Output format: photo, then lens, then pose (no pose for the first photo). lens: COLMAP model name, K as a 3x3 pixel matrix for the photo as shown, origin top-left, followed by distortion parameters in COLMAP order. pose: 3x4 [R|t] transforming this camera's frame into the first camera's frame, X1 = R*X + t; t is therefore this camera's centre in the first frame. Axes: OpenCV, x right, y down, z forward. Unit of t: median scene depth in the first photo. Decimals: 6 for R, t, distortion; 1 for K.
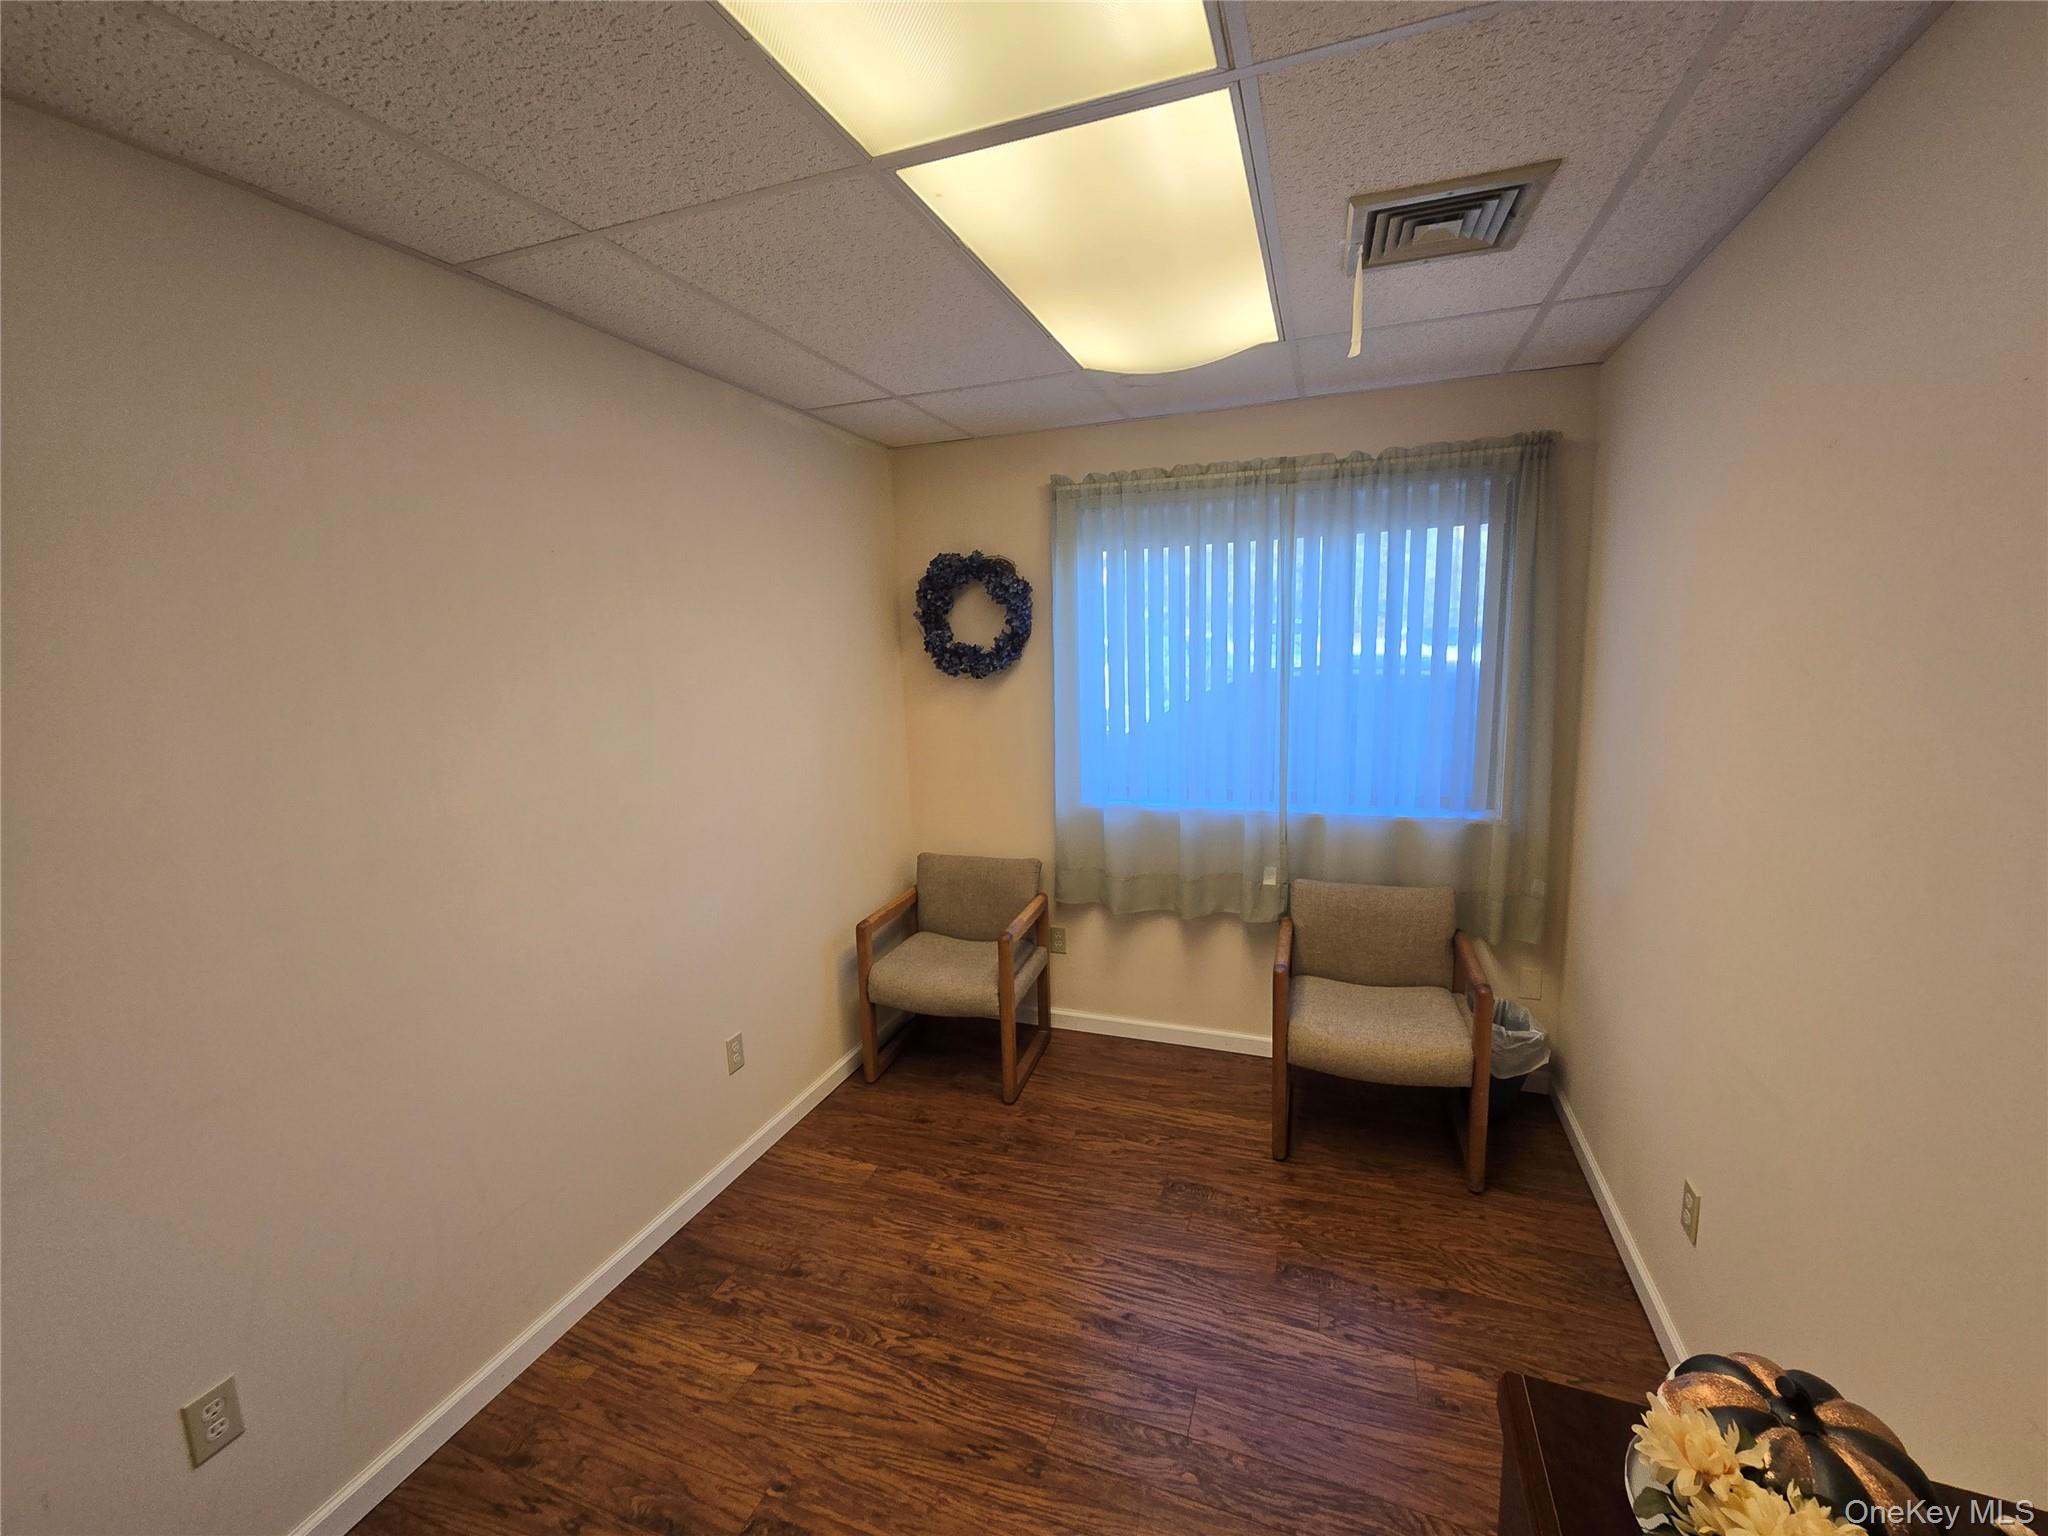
lens RADIAL K [[815.9, 0, 1025.5], [0, 815.9, 776.4], [0, 0, 1]] dist [0.000676, 0.000155]
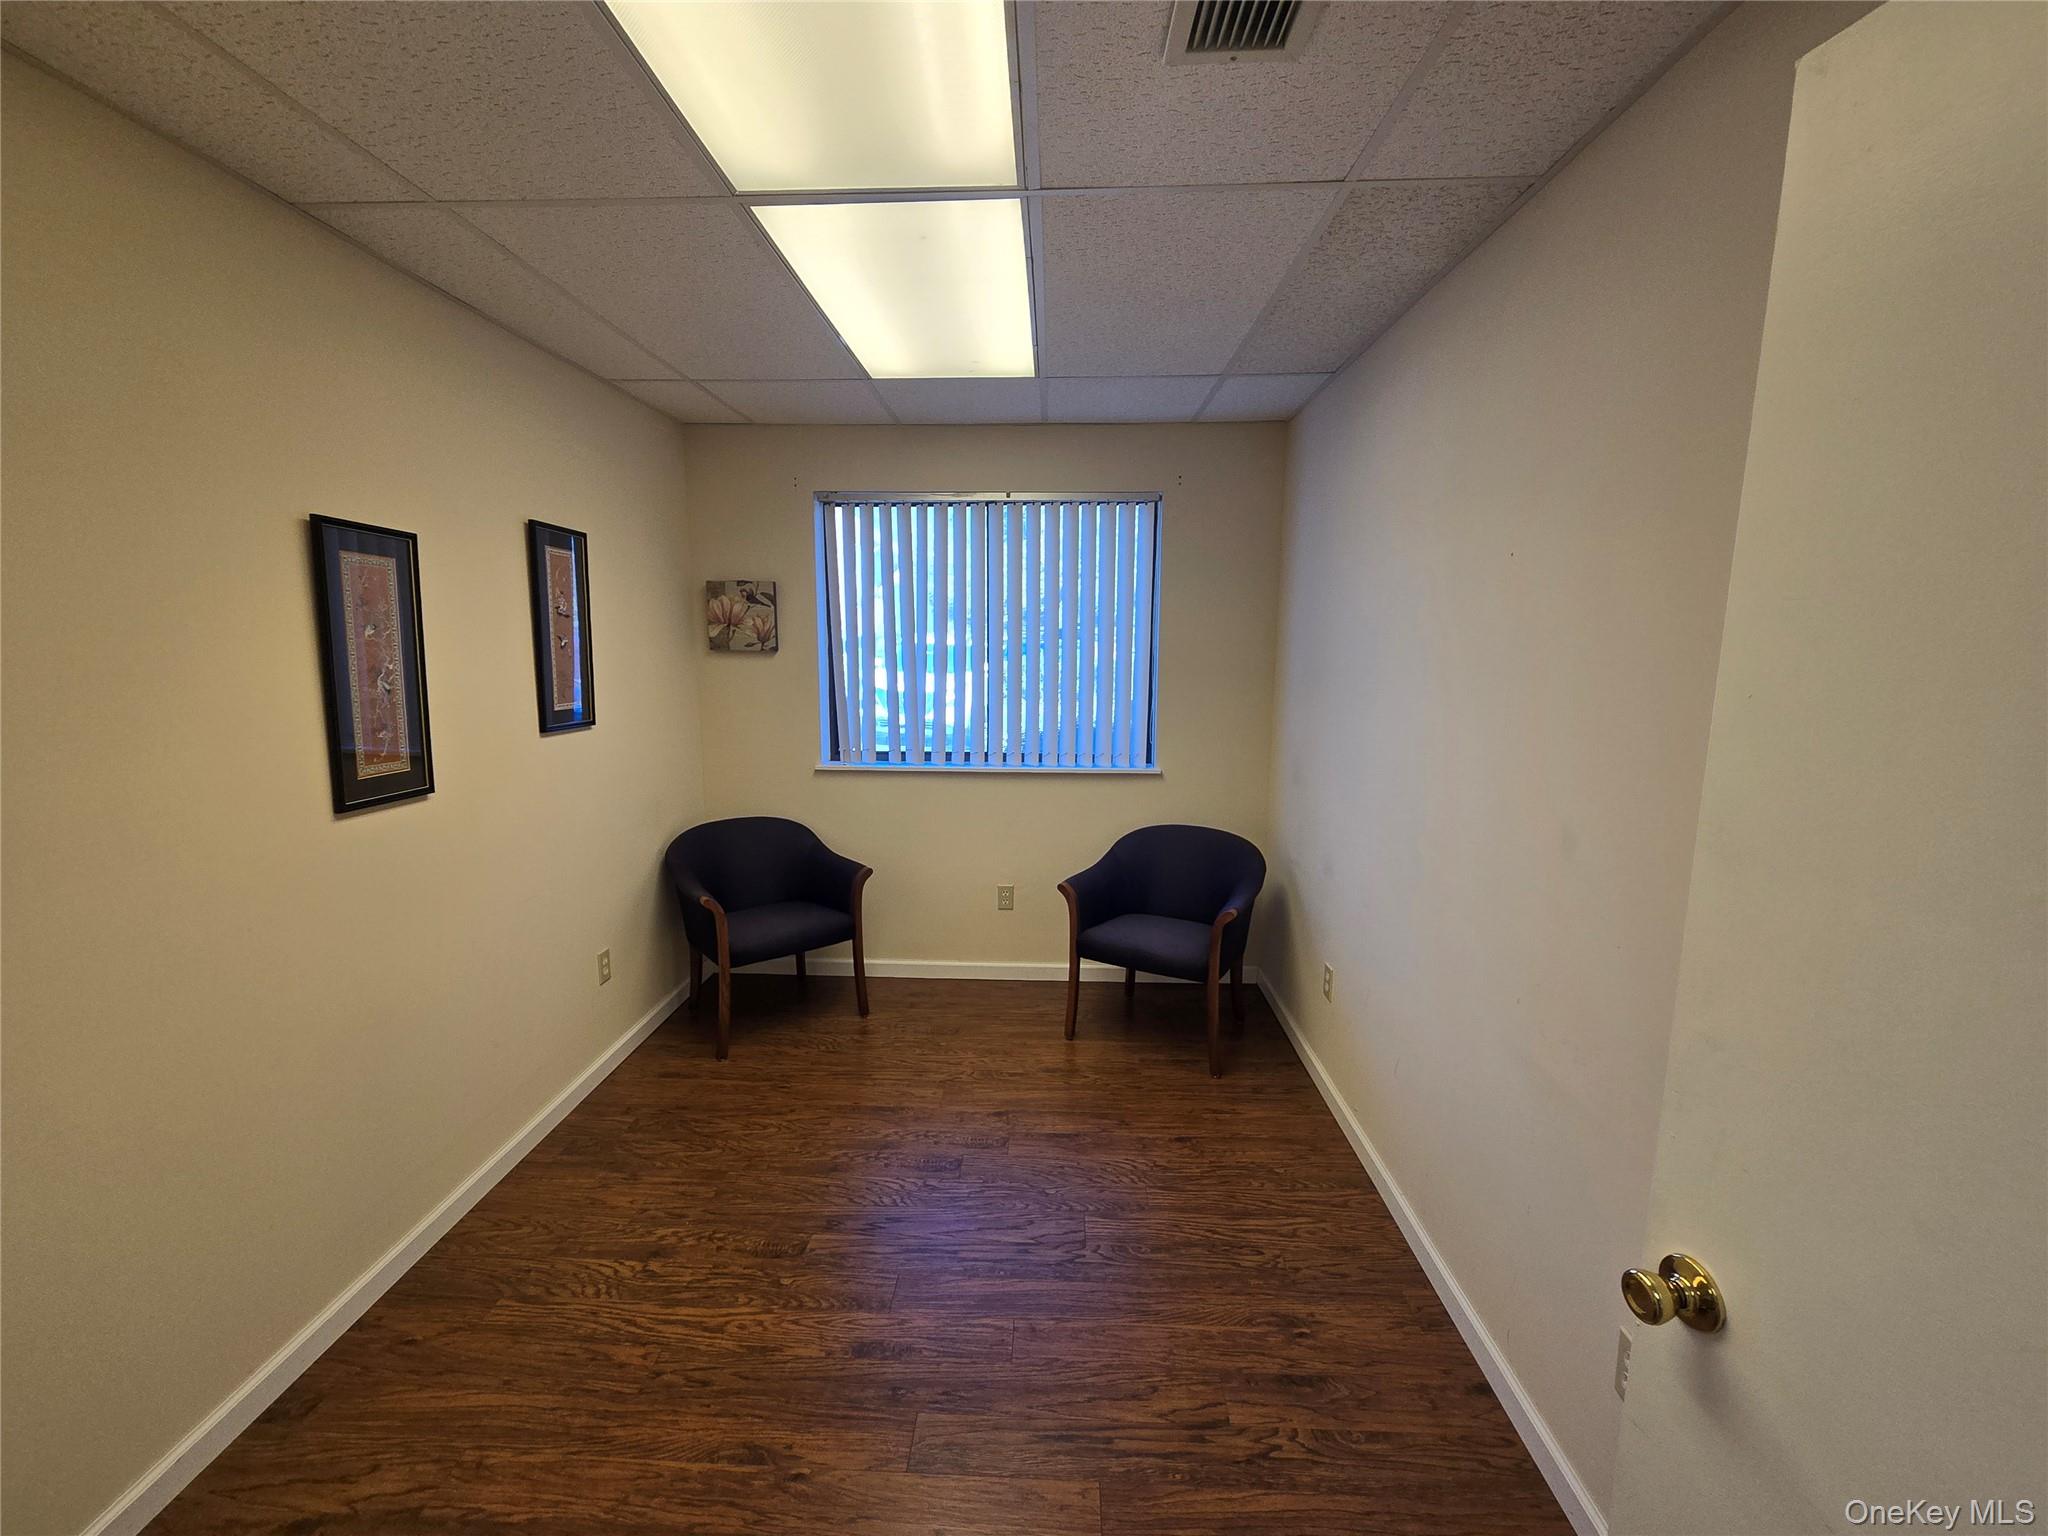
lens RADIAL K [[844.6, 0, 1024.0], [0, 844.6, 768.0], [0, 0, 1]] dist [0.001069, 0.000004]
pose [[0.951327, -0.017659, 0.307678, -0.151199], [0.023494, 0.999607, -0.015271, 0.095312], [-0.307288, 0.021757, 0.951368, -0.246535]]
